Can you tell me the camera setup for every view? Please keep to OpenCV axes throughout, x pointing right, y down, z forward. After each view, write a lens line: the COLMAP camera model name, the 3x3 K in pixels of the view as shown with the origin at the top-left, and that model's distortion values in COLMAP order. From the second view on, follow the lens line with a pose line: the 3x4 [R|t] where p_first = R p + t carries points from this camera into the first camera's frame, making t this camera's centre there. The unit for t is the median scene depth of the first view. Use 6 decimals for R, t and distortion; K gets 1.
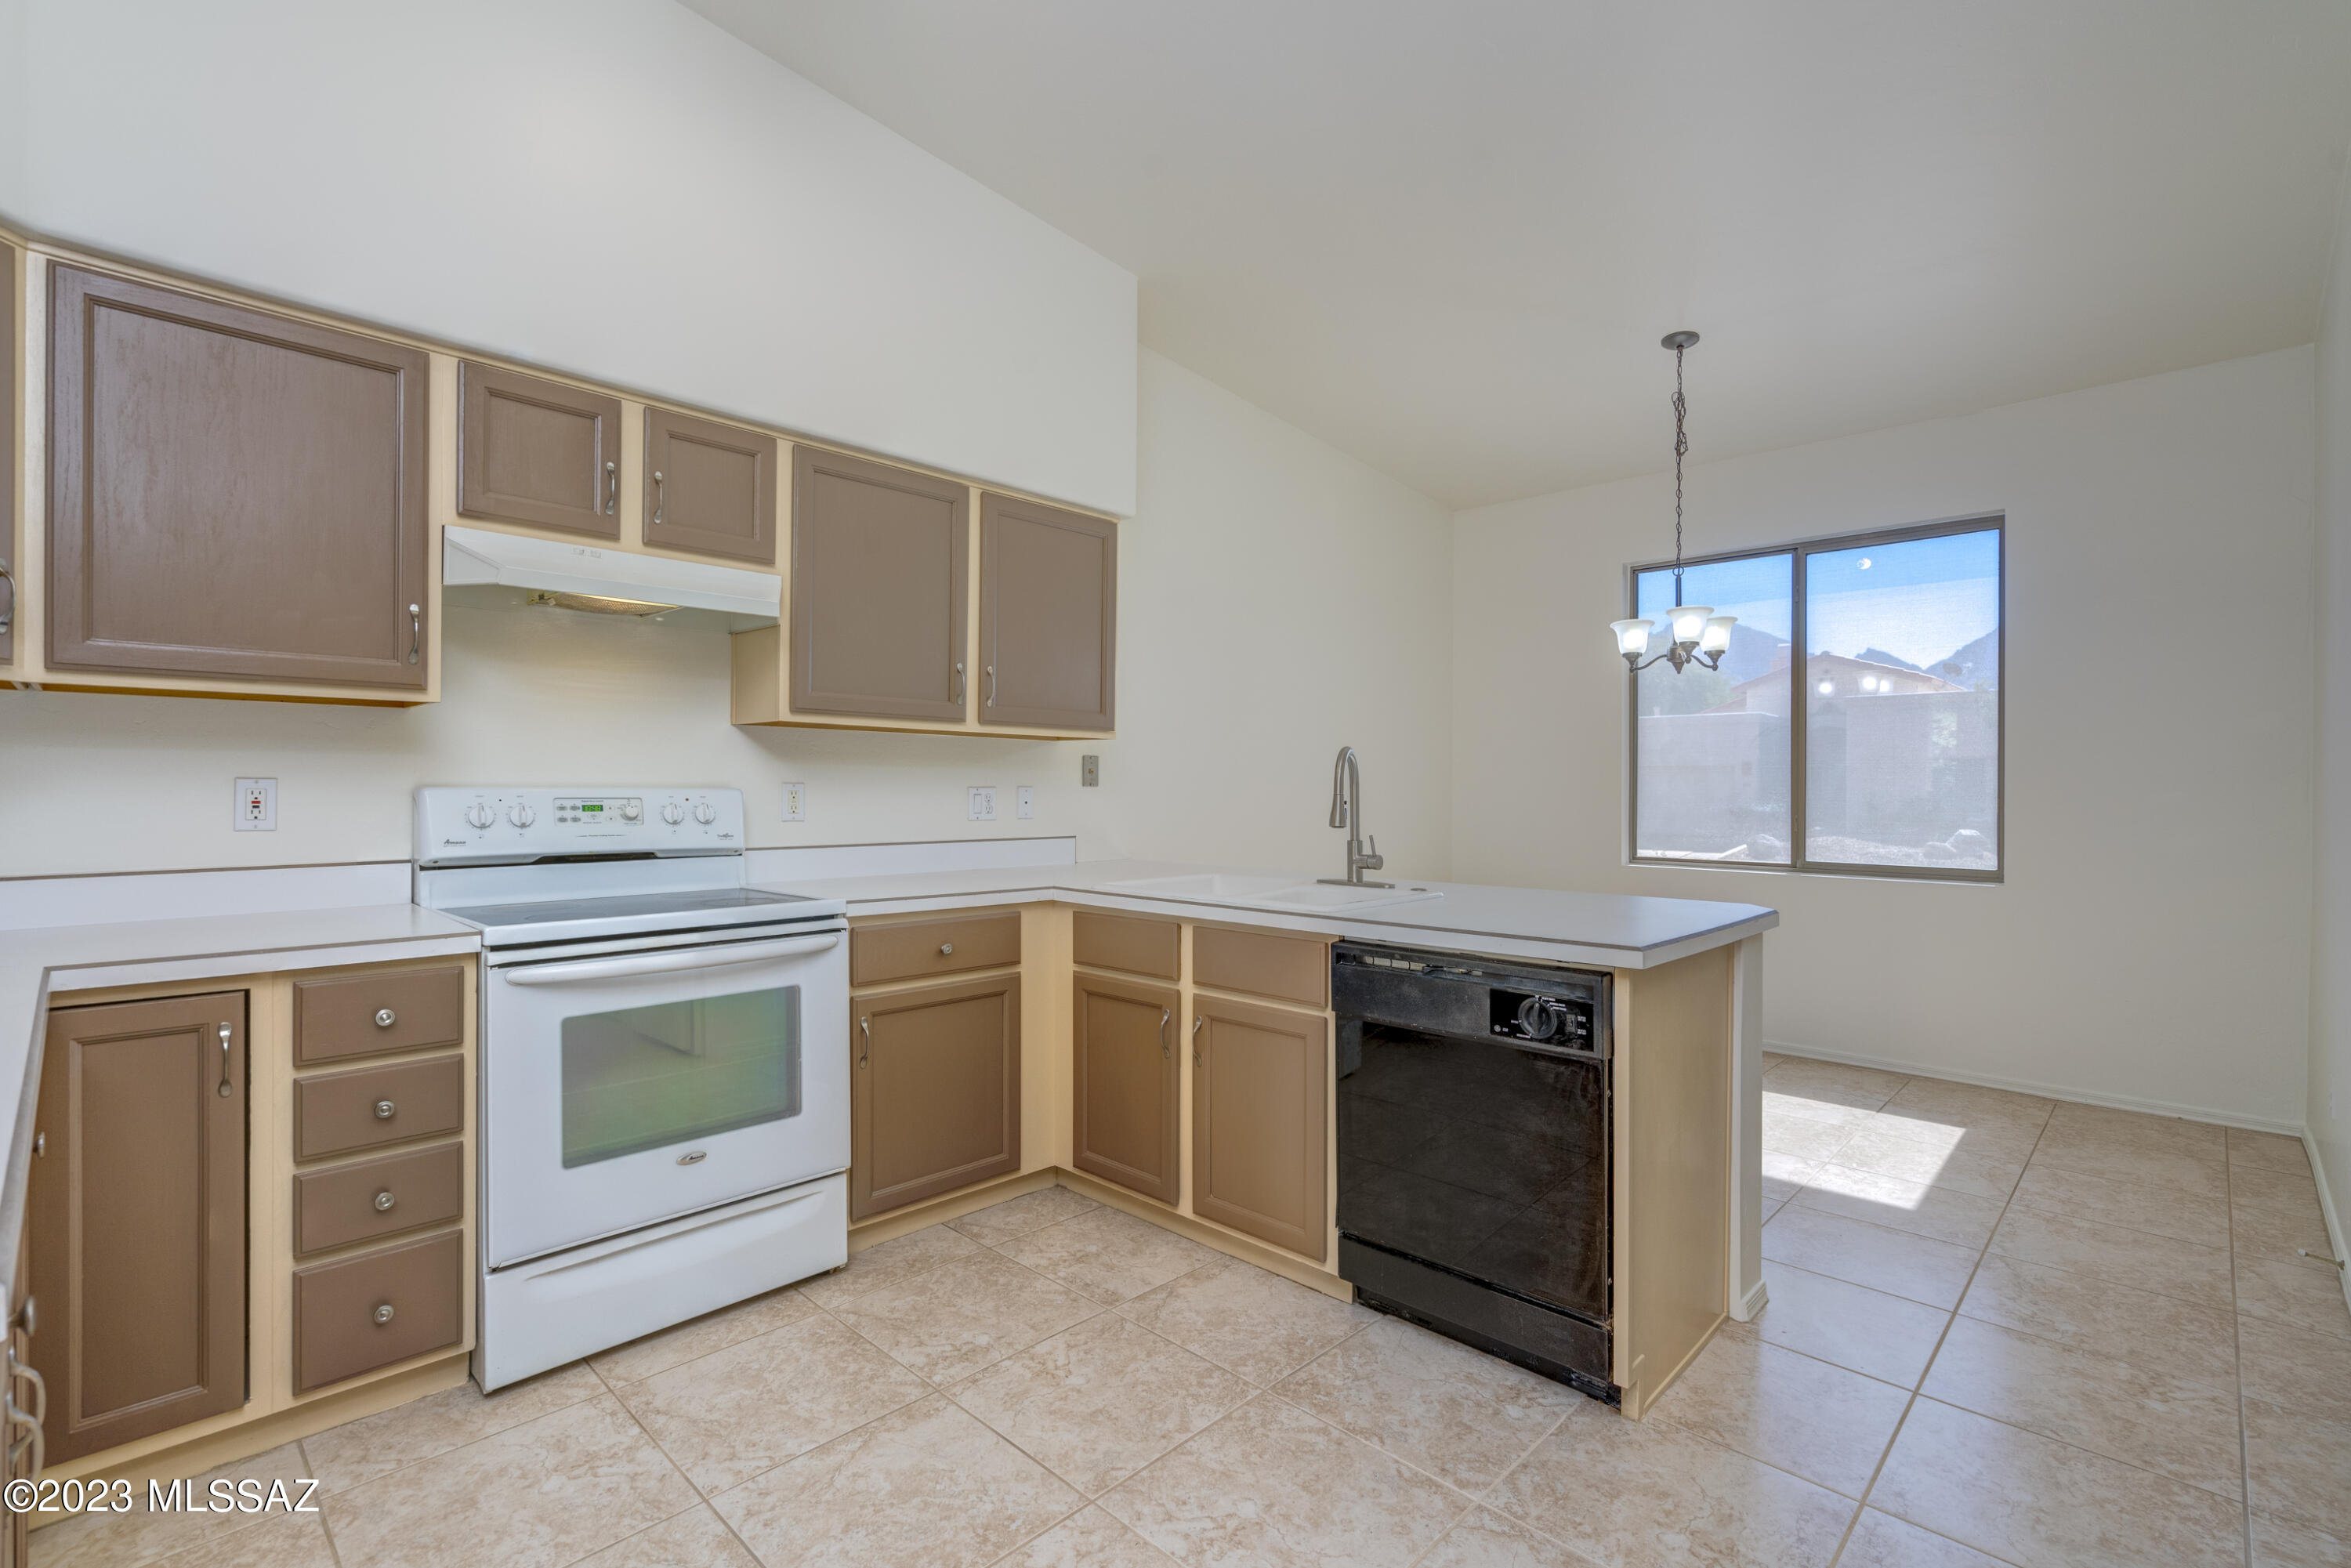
lens RADIAL K [[1068.8, 0, 1176.9], [0, 1068.8, 792.6], [0, 0, 1]] dist [-0.002905, -0.000144]
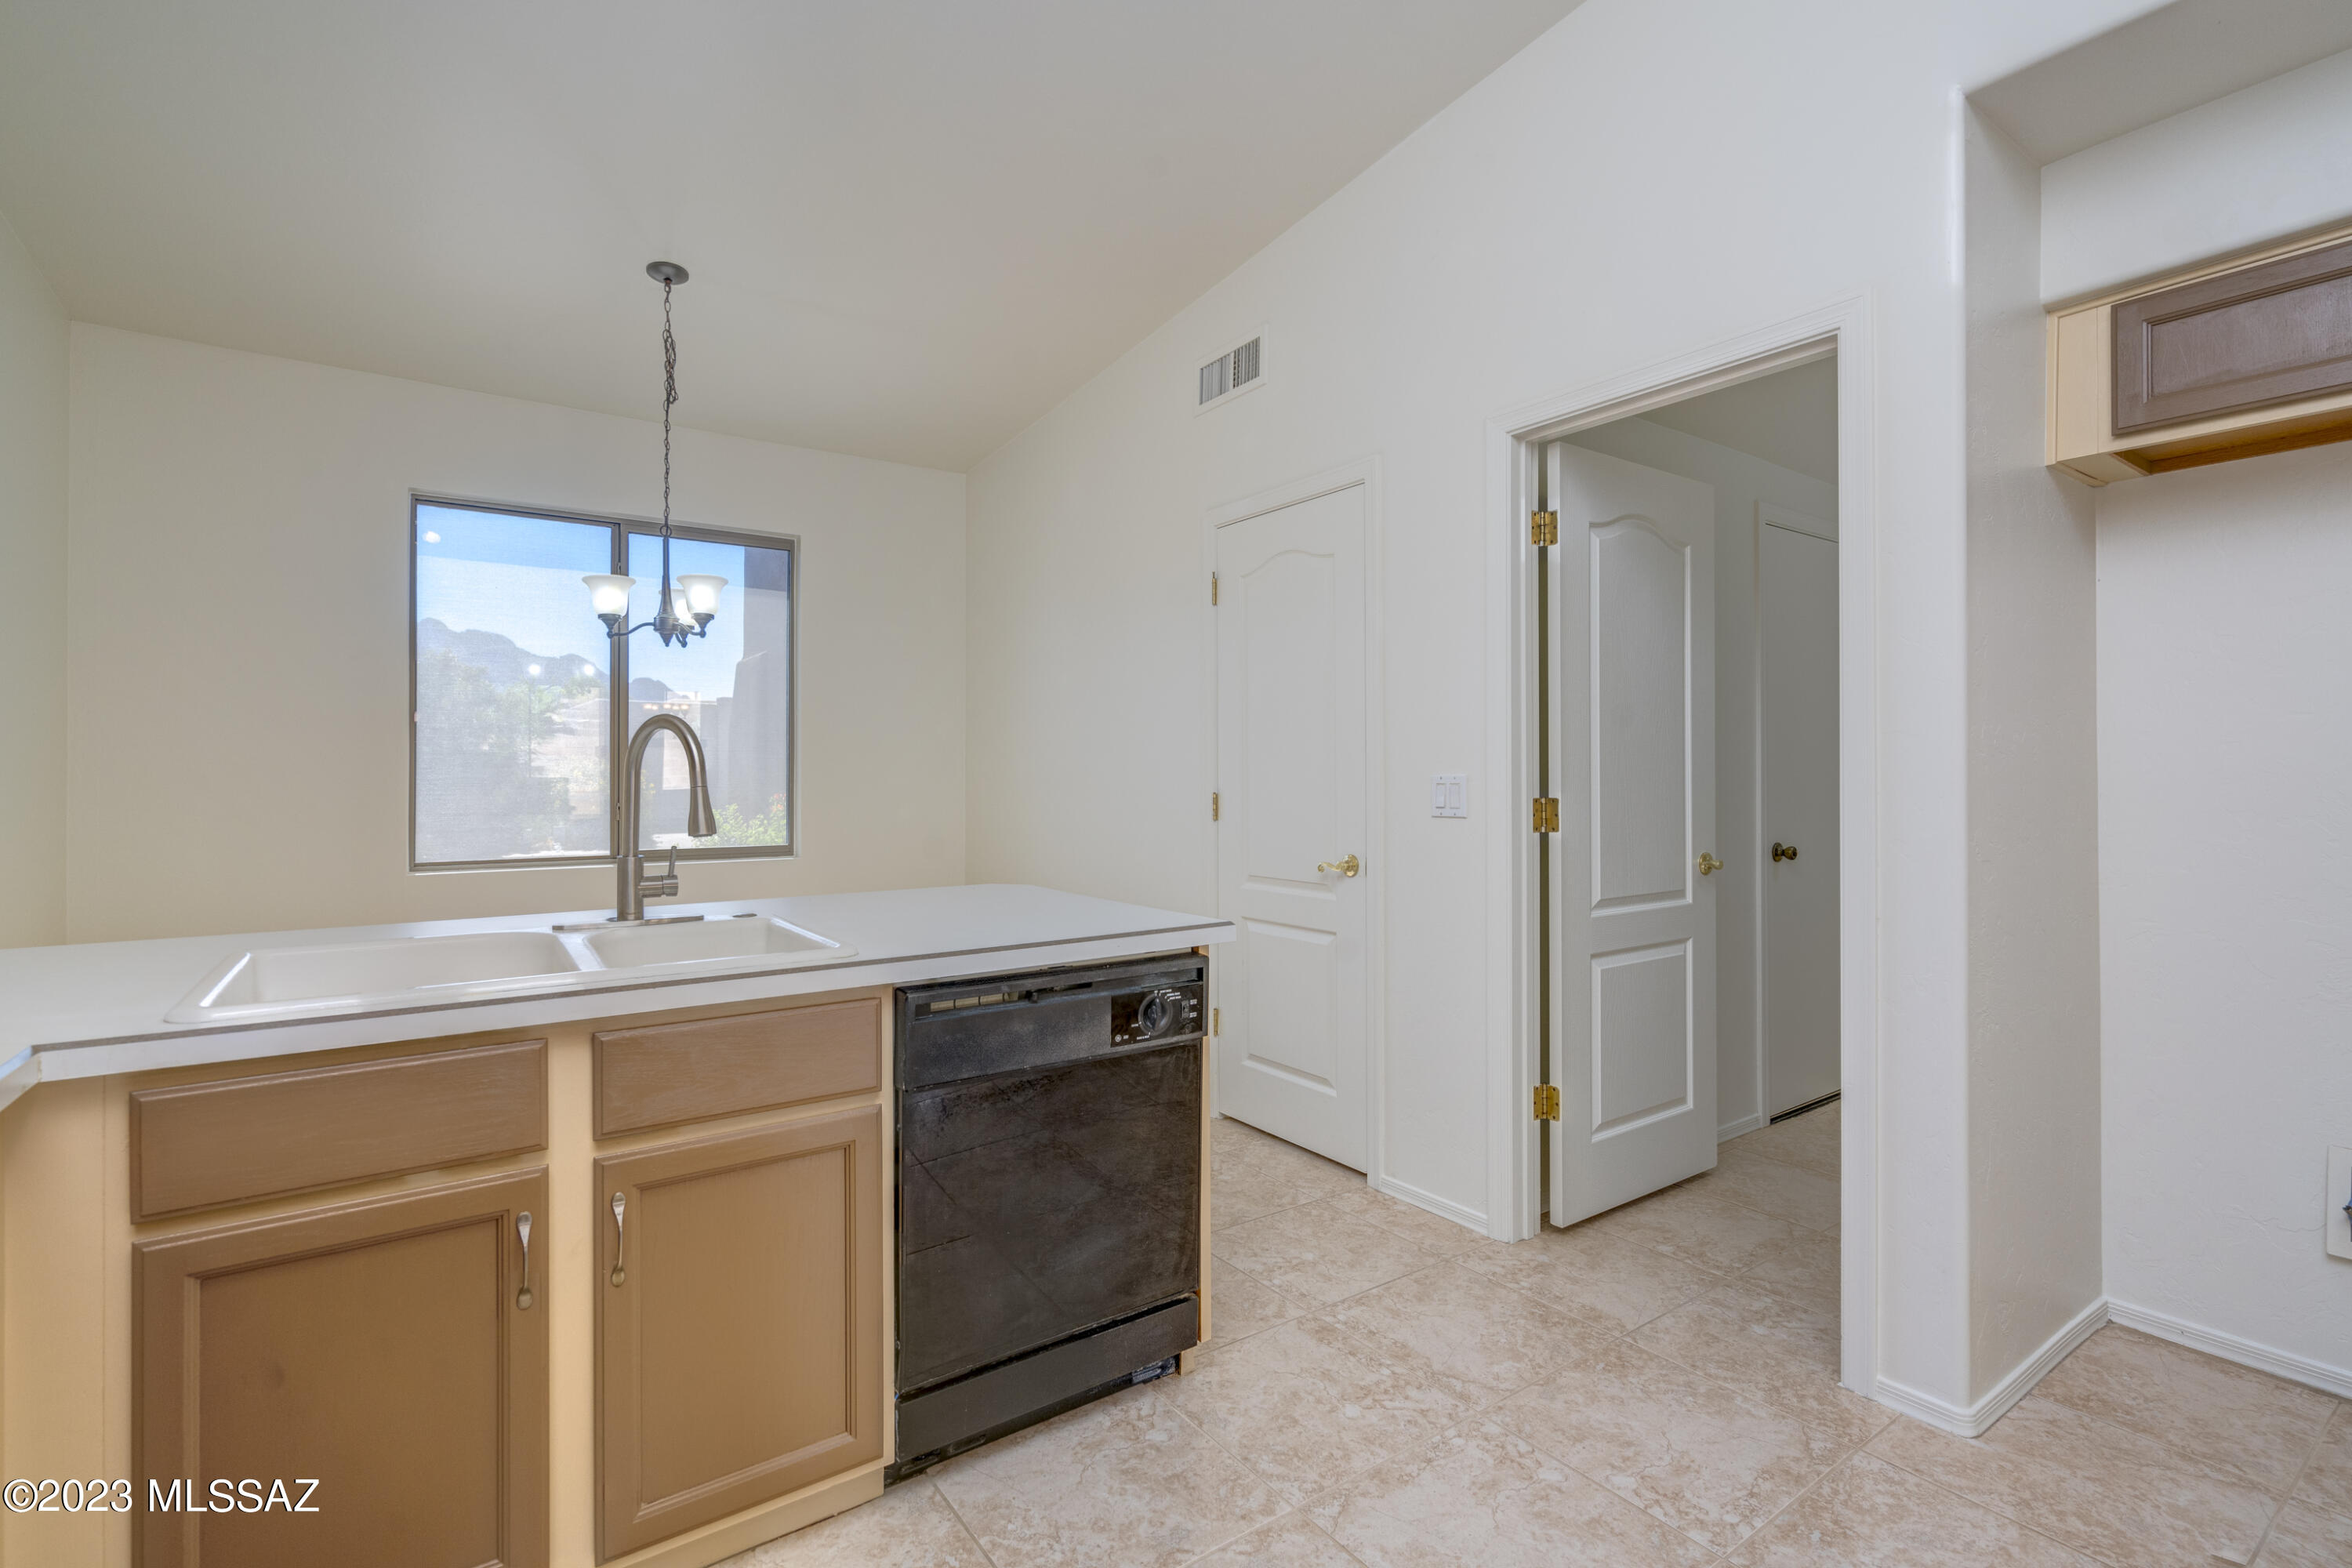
lens RADIAL K [[1053.3, 0, 1171.7], [0, 1053.3, 773.5], [0, 0, 1]] dist [-0.000686, 0.000065]
pose [[0.194184, -0.004801, 0.980953, -0.483750], [0.009099, 0.999954, 0.003092, -0.007161], [-0.980923, 0.008325, 0.194218, 0.654868]]
